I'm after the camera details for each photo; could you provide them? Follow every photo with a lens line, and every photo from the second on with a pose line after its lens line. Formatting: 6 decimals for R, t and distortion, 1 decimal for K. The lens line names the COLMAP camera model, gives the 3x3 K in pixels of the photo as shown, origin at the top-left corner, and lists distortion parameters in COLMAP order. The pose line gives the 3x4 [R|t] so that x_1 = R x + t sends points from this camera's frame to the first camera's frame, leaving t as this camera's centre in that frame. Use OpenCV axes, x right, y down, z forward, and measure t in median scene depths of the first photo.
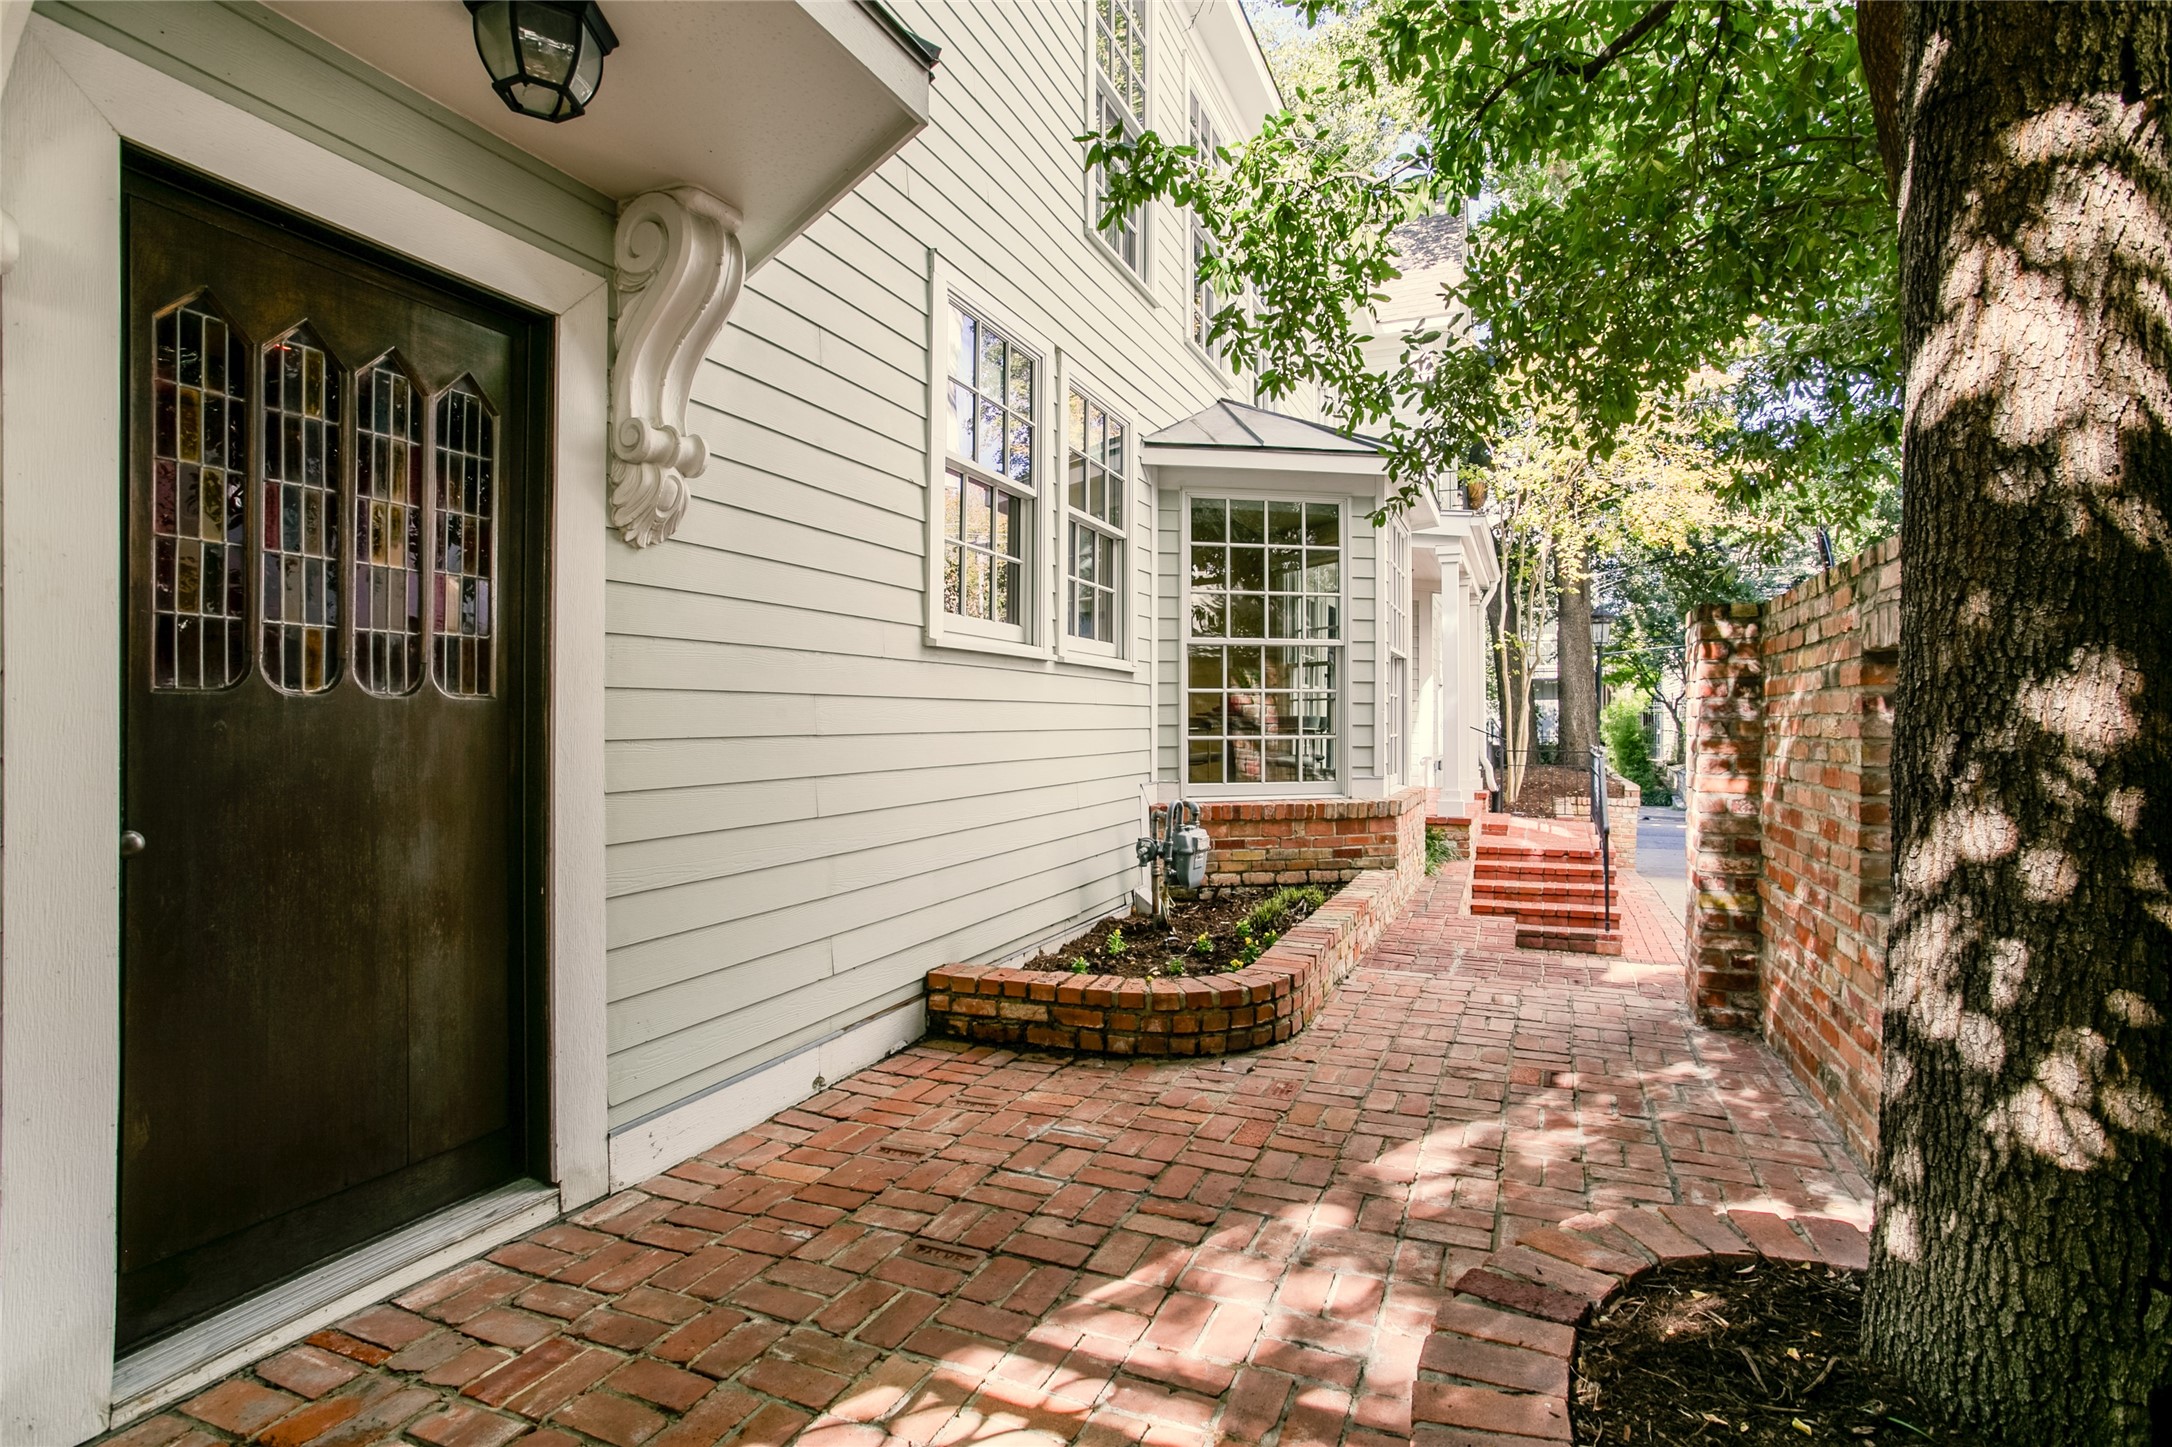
lens RADIAL K [[1039.2, 0, 1088.4], [0, 1039.2, 720.2], [0, 0, 1]] dist [0.002524, 0.000290]
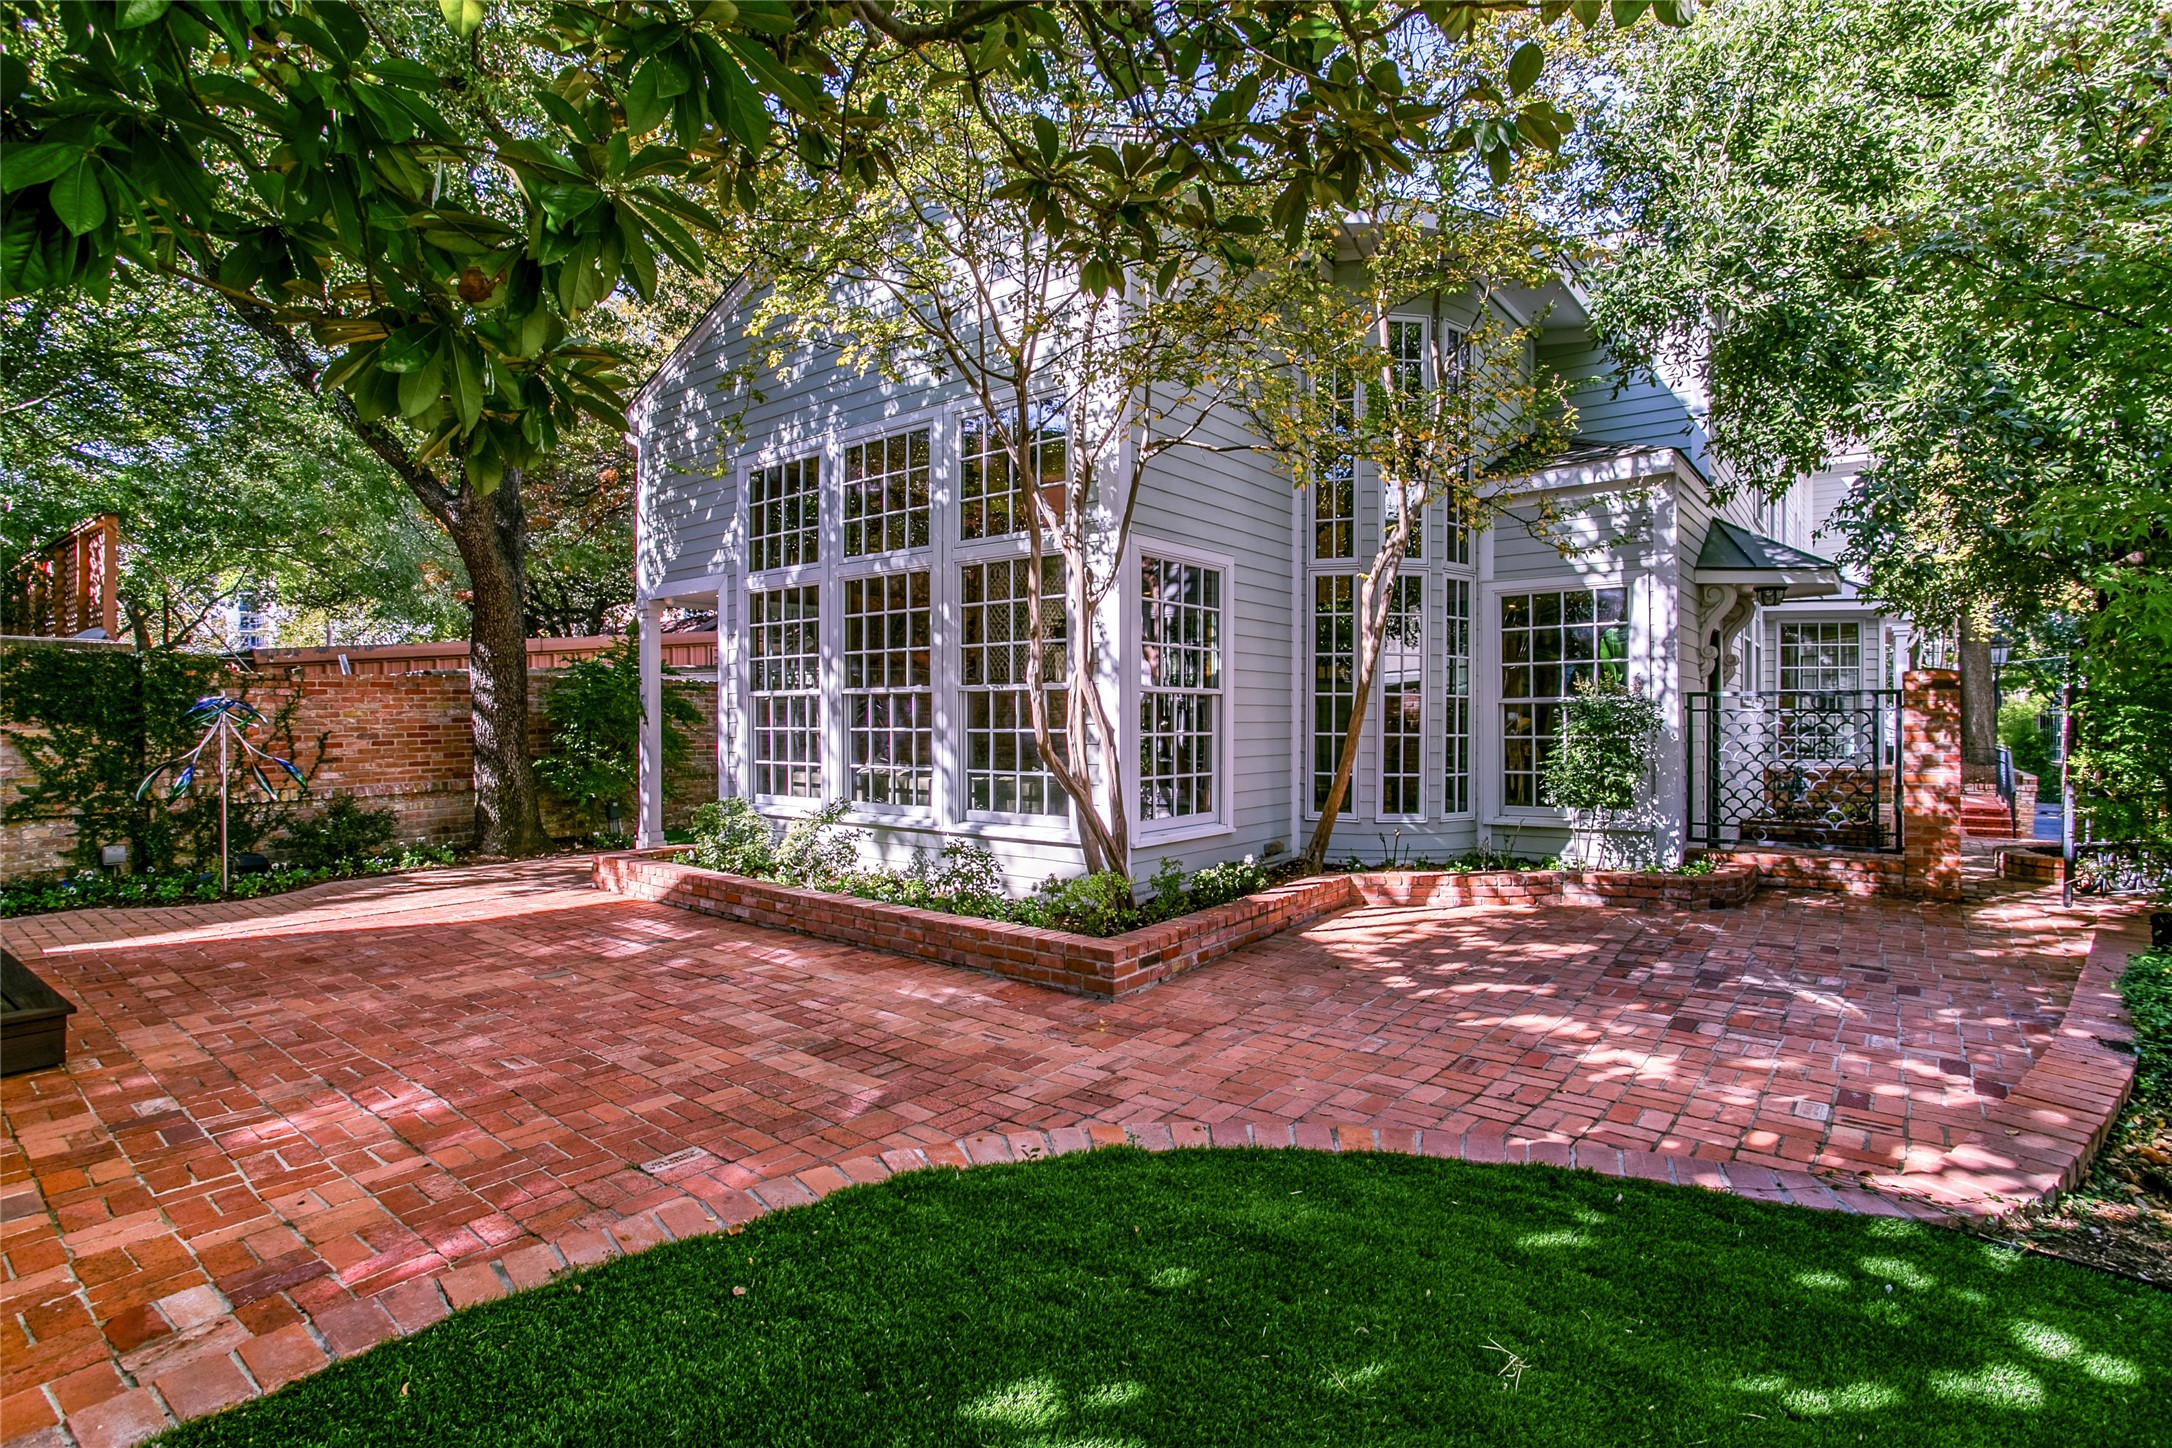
lens RADIAL K [[1039.2, 0, 1086.1], [0, 1039.2, 723.9], [0, 0, 1]] dist [0.002524, 0.000290]
pose [[0.968680, 0.002206, -0.248303, -0.123987], [-0.001190, 0.999990, 0.004238, -0.003525], [0.248310, -0.003810, 0.968673, -0.231532]]
